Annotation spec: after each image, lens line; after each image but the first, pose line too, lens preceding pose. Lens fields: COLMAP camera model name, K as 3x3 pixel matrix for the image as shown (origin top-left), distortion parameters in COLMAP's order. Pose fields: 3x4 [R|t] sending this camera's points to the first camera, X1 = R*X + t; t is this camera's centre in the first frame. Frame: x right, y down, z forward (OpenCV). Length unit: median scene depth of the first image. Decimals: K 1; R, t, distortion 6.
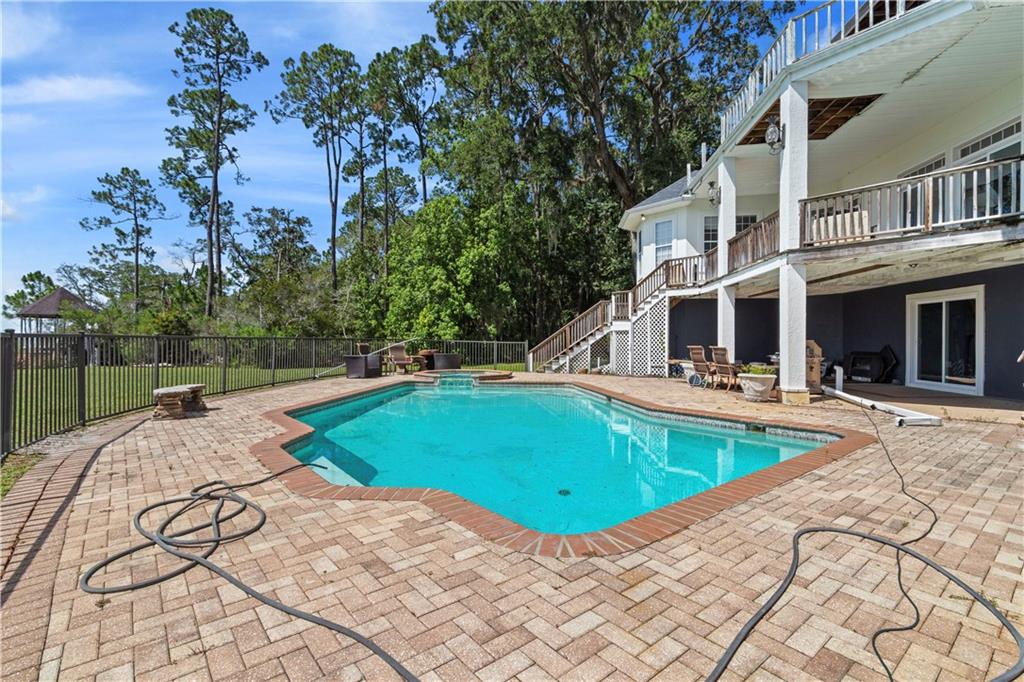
lens RADIAL K [[475.8, 0, 513.7], [0, 475.8, 340.5], [0, 0, 1]] dist [0.004173, 0.000147]
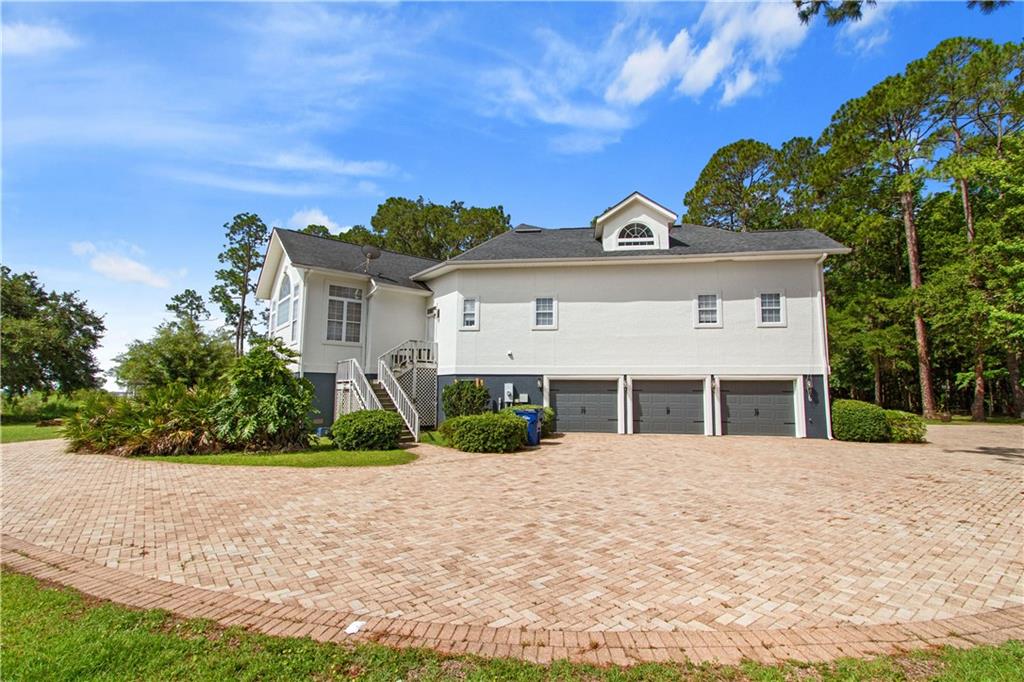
lens RADIAL K [[475.8, 0, 510.4], [0, 475.8, 350.6], [0, 0, 1]] dist [0.004173, 0.000147]
pose [[0.999635, -0.003168, -0.026846, 0.311778], [0.000619, 0.995532, -0.094424, -0.010040], [0.027025, 0.094373, 0.995170, -0.547039]]
